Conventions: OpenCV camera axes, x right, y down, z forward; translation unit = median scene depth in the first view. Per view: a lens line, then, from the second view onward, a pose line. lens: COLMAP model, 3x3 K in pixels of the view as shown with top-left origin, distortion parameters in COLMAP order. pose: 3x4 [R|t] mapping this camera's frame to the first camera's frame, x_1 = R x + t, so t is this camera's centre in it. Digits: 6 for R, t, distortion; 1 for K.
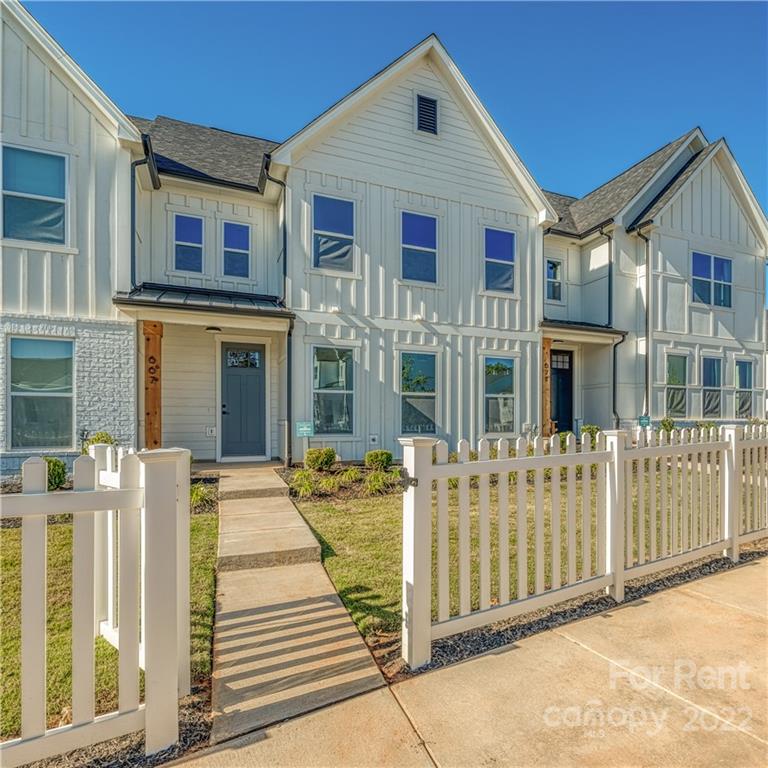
lens RADIAL K [[420.3, 0, 407.1], [0, 420.3, 406.7], [0, 0, 1]] dist [0.014491, 0.000246]
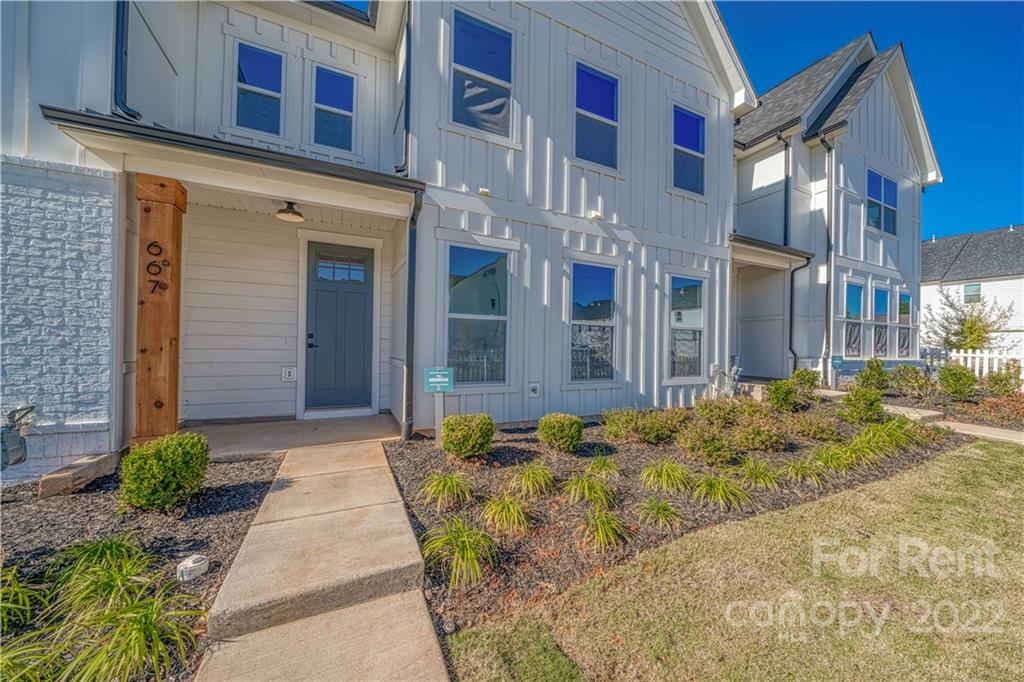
lens RADIAL K [[356.8, 0, 512.1], [0, 356.8, 333.0], [0, 0, 1]] dist [0.007032, 0.000138]
pose [[0.998991, 0.017574, 0.041323, -0.134802], [-0.017327, 0.999830, -0.006324, -0.008270], [-0.041427, 0.005602, 0.999126, 0.415122]]
